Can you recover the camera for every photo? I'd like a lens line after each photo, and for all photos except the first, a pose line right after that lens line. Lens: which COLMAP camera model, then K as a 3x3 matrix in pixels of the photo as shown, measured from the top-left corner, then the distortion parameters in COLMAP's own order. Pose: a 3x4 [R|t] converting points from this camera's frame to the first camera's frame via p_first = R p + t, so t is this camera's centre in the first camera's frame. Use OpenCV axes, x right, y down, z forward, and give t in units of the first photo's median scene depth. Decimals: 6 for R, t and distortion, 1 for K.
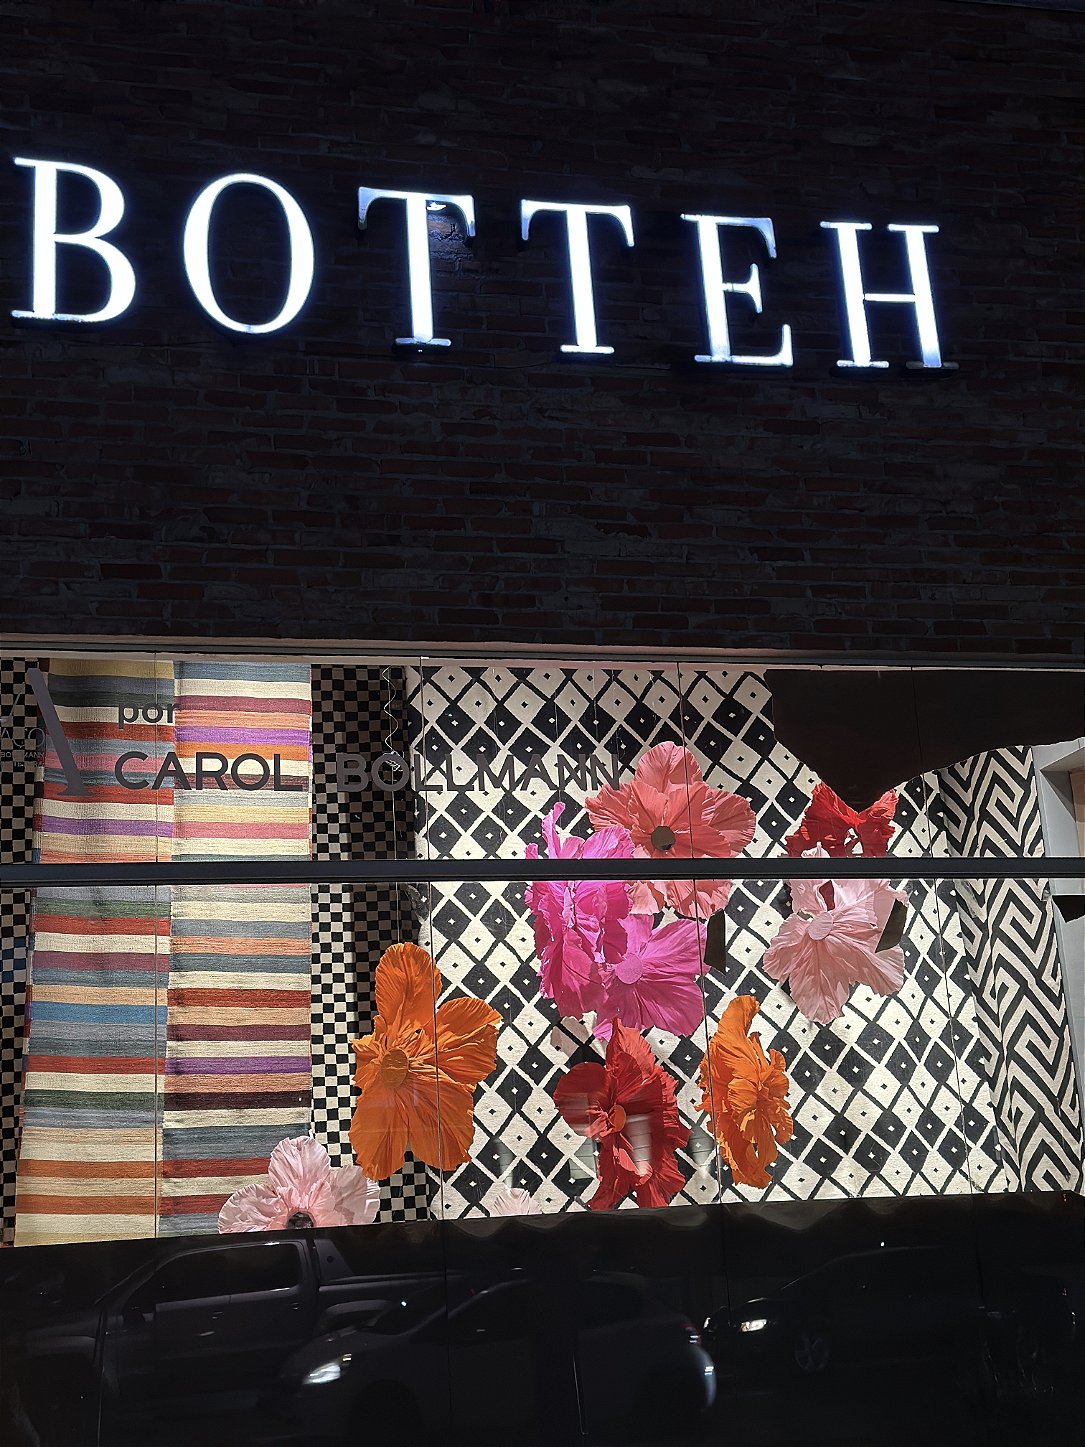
lens RADIAL K [[2124.2, 0, 542.2], [0, 2124.2, 723.6], [0, 0, 1]] dist [0.162037, 0.000000]
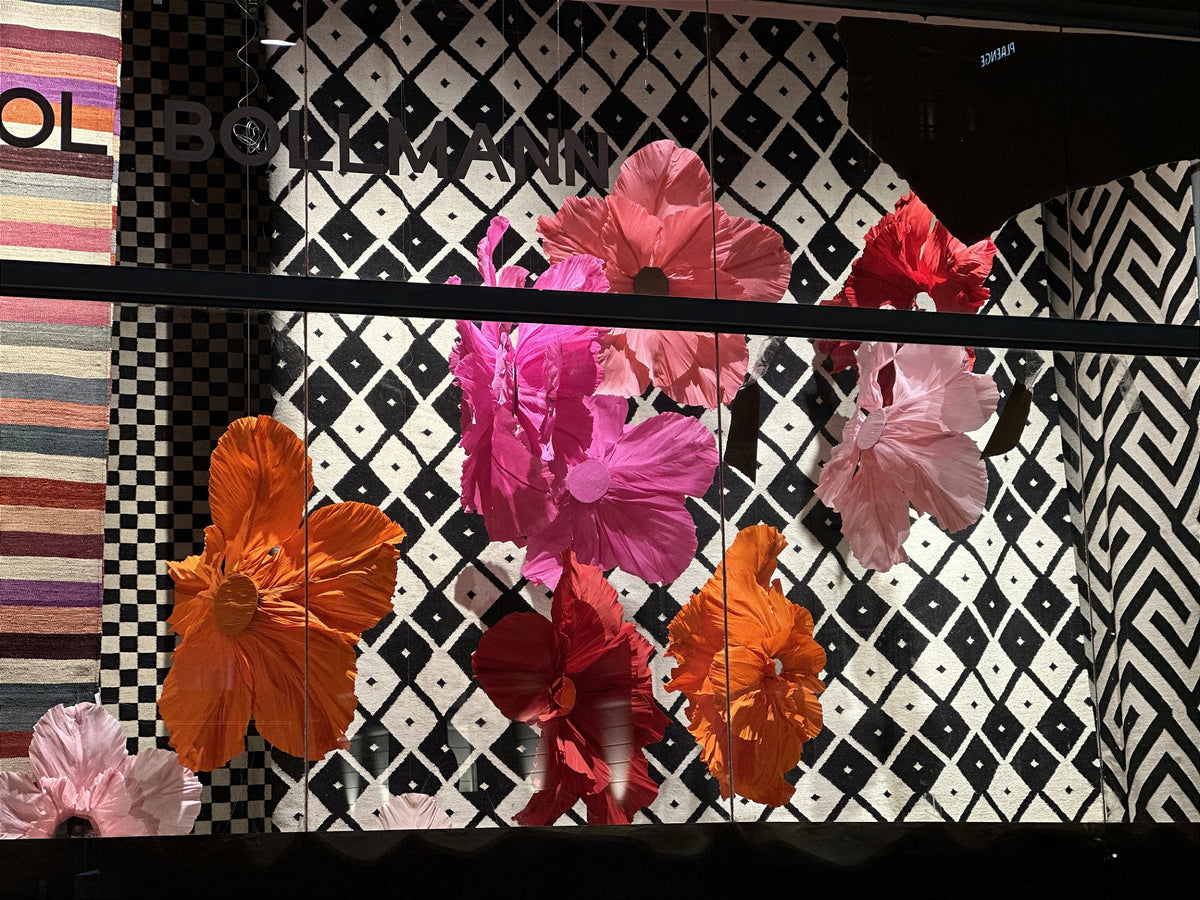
lens RADIAL K [[2788.7, 0, 600.3], [0, 2788.7, 450.8], [0, 0, 1]] dist [0.286783, 0.000000]
pose [[0.996250, 0.048100, 0.071922, -0.017856], [-0.054024, 0.995098, 0.082836, 0.031105], [-0.067585, -0.086411, 0.993964, 0.119322]]
